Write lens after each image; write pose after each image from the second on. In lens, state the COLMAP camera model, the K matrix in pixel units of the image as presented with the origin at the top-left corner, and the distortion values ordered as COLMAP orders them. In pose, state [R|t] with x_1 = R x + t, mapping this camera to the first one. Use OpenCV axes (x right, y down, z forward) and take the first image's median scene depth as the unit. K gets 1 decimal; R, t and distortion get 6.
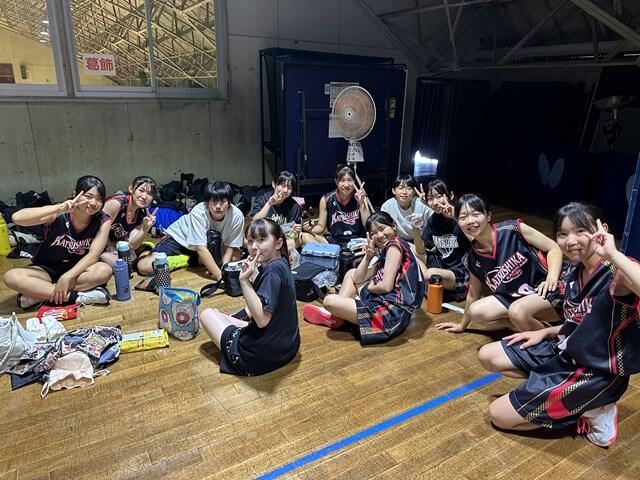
lens RADIAL K [[448.0, 0, 320.0], [0, 448.0, 240.0], [0, 0, 1]] dist [0.000756, -0.000242]
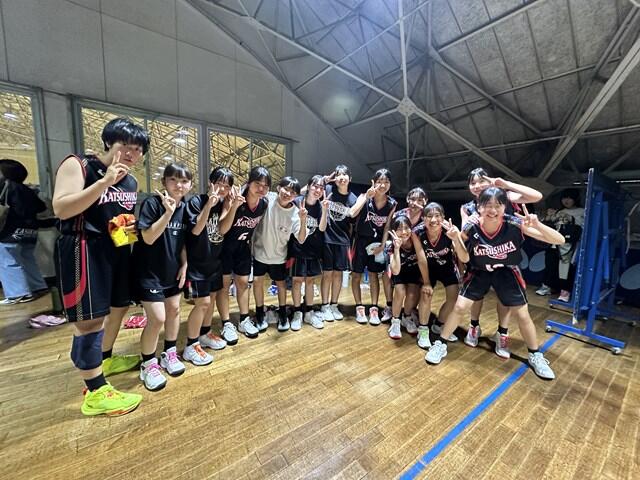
lens RADIAL K [[256.4, 0, 320.0], [0, 256.4, 240.0], [0, 0, 1]] dist [0.000269, 0.000026]
pose [[0.997546, 0.002947, 0.069952, -0.270342], [0.010972, 0.980190, -0.197753, 0.028512], [-0.069149, 0.198035, 0.977753, 0.067534]]
